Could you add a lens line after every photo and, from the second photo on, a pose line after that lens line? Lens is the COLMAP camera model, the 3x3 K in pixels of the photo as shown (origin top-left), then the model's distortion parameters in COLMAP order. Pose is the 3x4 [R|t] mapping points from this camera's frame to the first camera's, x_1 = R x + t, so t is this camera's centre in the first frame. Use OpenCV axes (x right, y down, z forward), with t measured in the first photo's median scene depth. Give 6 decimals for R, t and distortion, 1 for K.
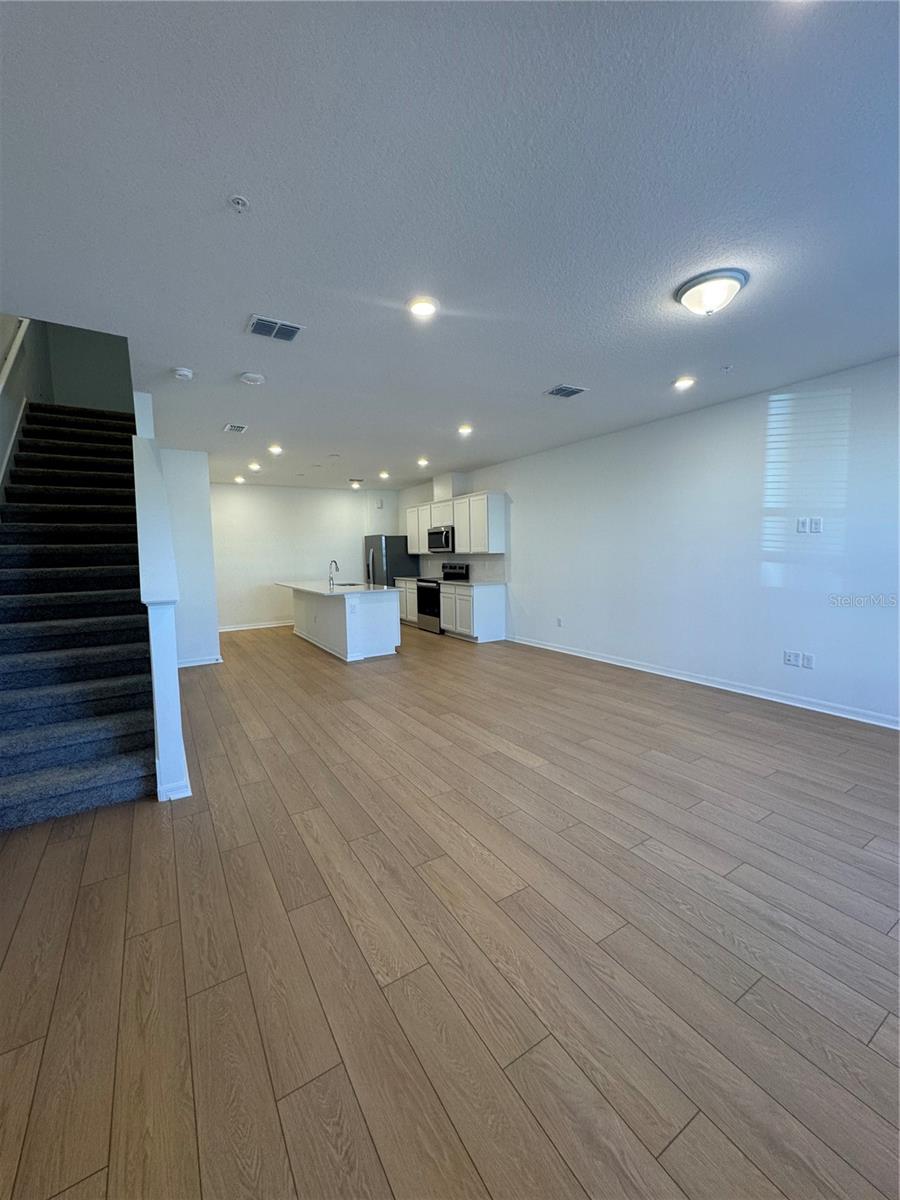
lens RADIAL K [[476.9, 0, 450.0], [0, 476.9, 600.0], [0, 0, 1]] dist [-0.000011, 0.000031]
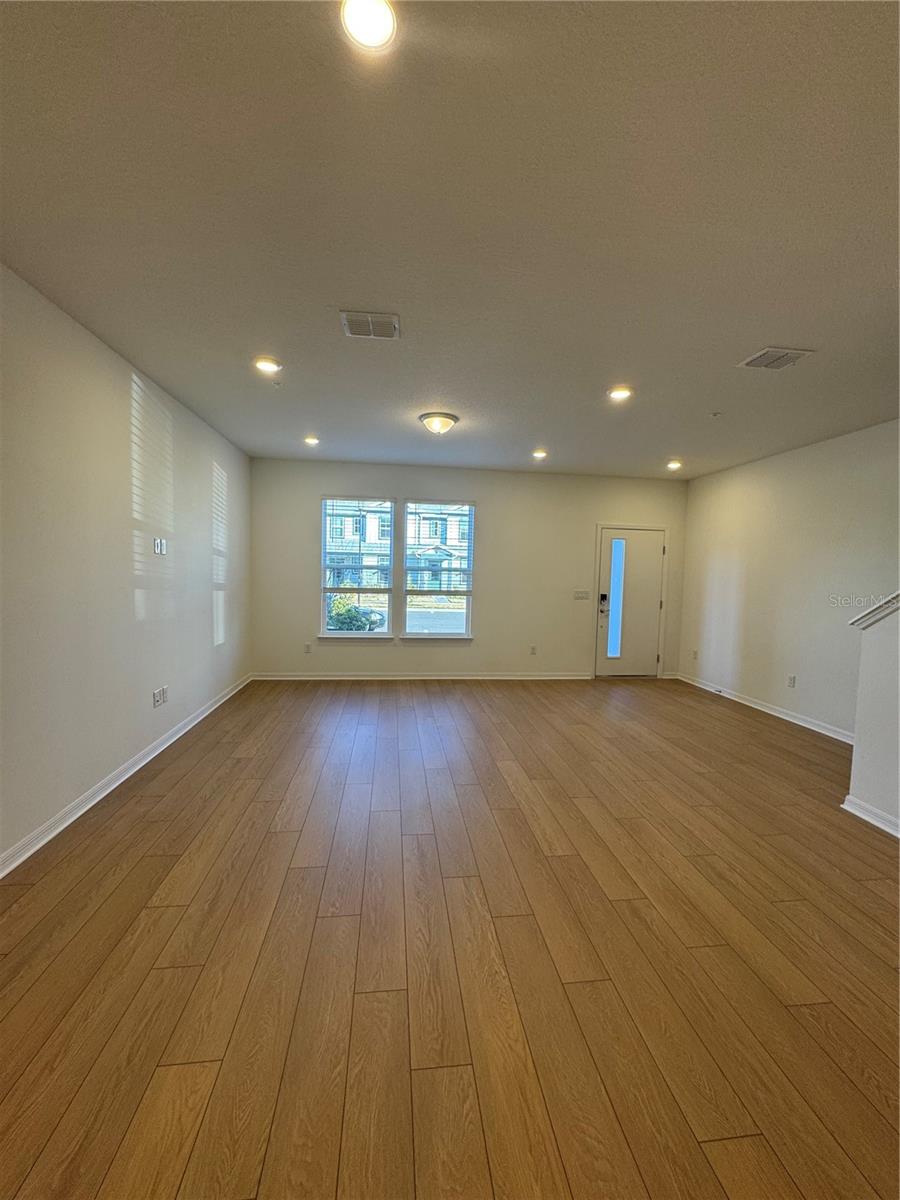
lens RADIAL K [[476.9, 0, 450.0], [0, 476.9, 600.0], [0, 0, 1]] dist [-0.000011, 0.000031]
pose [[-0.906378, -0.030194, 0.421388, -0.161634], [0.035722, 0.988393, 0.147657, -0.213079], [-0.420956, 0.148885, -0.894779, 1.992143]]
